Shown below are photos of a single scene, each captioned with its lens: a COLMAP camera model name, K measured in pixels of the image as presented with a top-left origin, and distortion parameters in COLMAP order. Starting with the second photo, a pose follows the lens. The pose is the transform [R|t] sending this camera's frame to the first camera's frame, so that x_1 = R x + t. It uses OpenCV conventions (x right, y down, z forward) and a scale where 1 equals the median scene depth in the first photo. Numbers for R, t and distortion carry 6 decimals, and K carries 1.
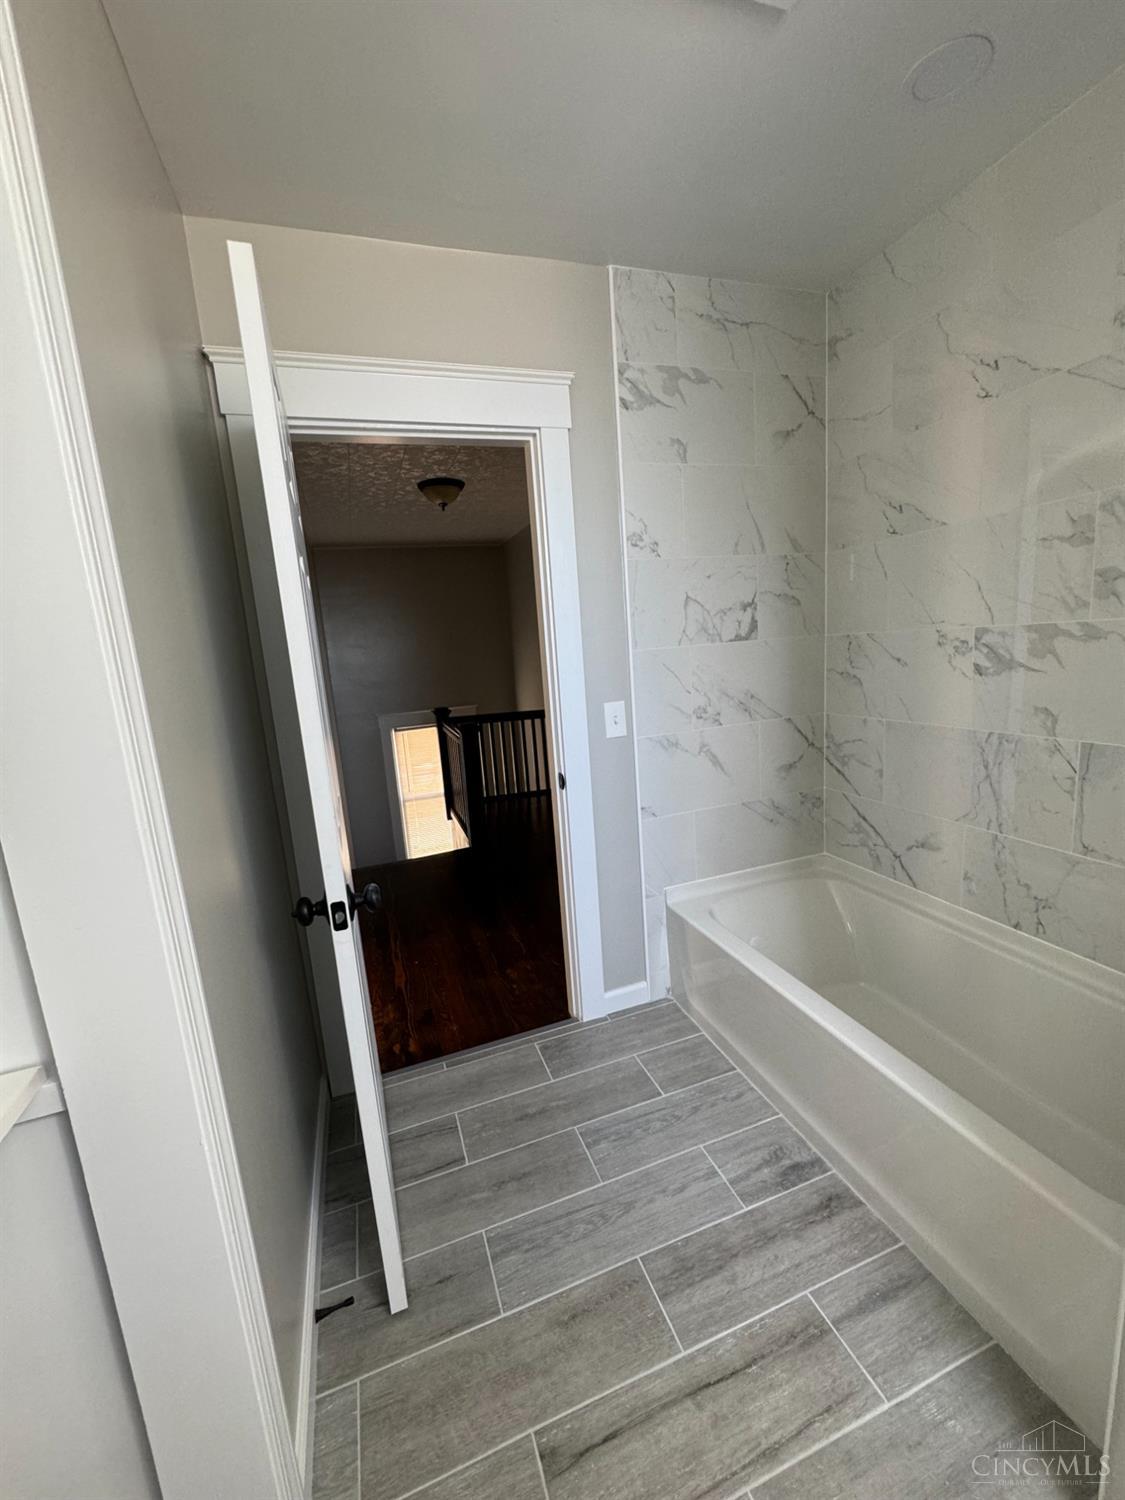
lens RADIAL K [[602.8, 0, 563.7], [0, 602.8, 750.0], [0, 0, 1]] dist [0.001239, 0.000031]
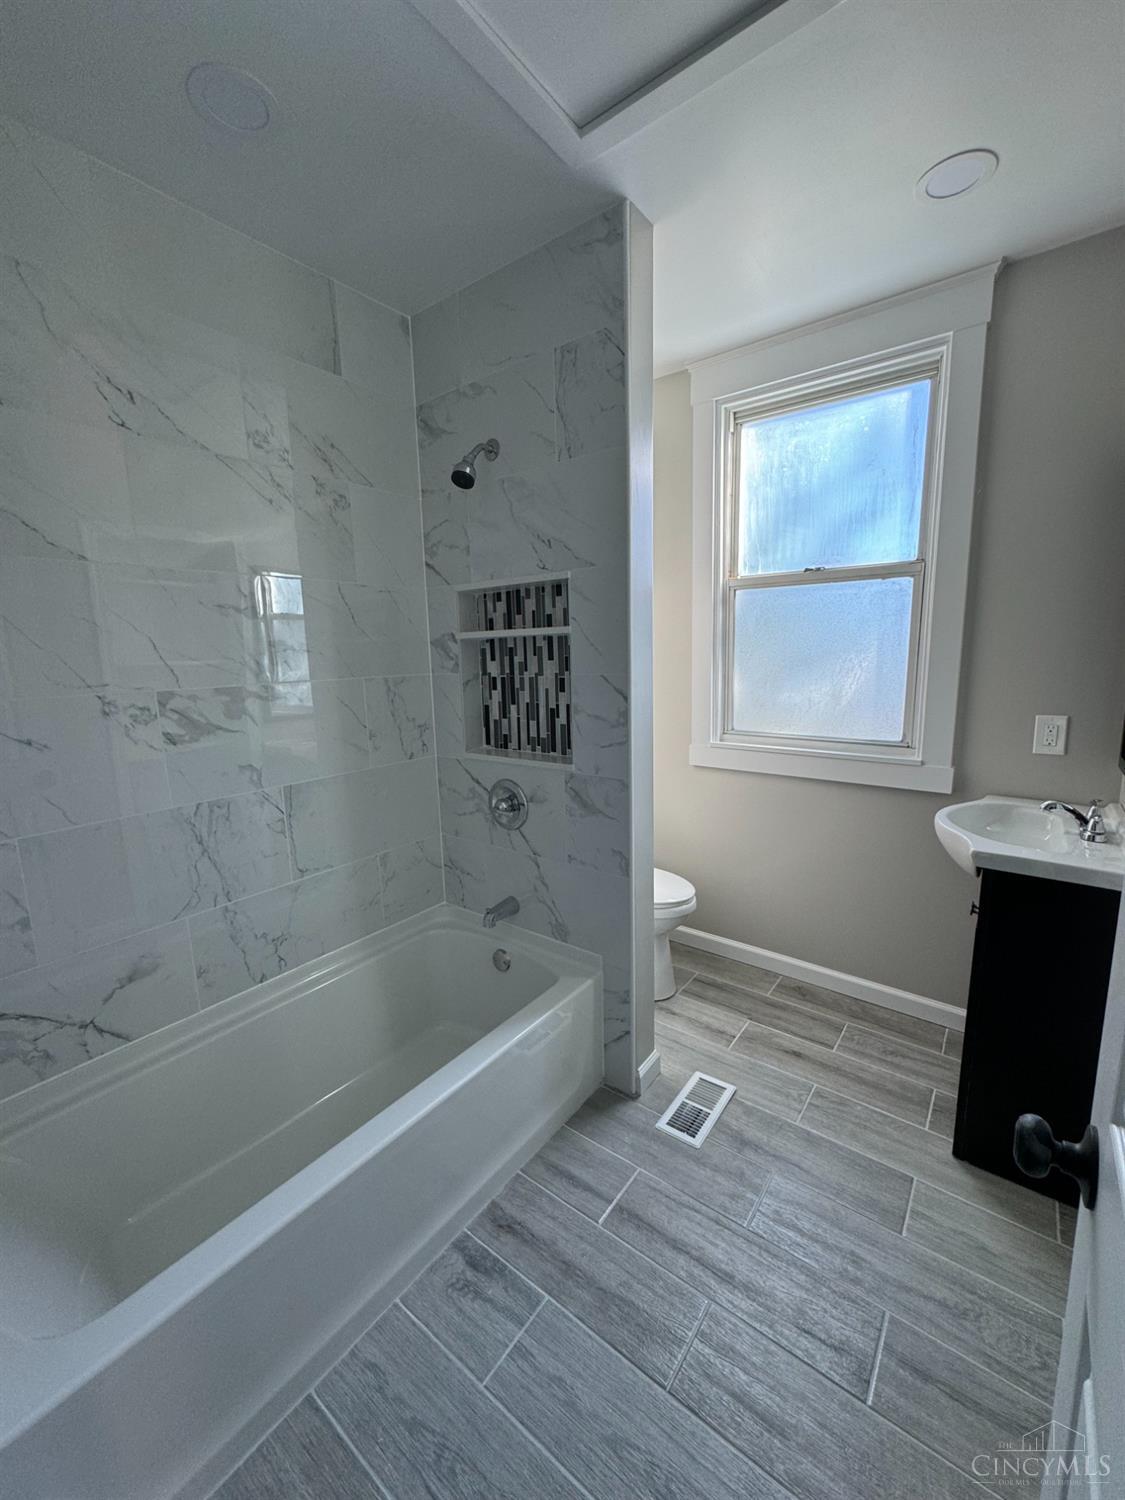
lens RADIAL K [[602.8, 0, 563.3], [0, 602.8, 748.5], [0, 0, 1]] dist [0.001239, 0.000031]
pose [[-0.546031, -0.048619, 0.836353, -0.389494], [0.209787, 0.958572, 0.192688, -0.185317], [-0.811073, 0.280670, -0.513211, 1.087980]]
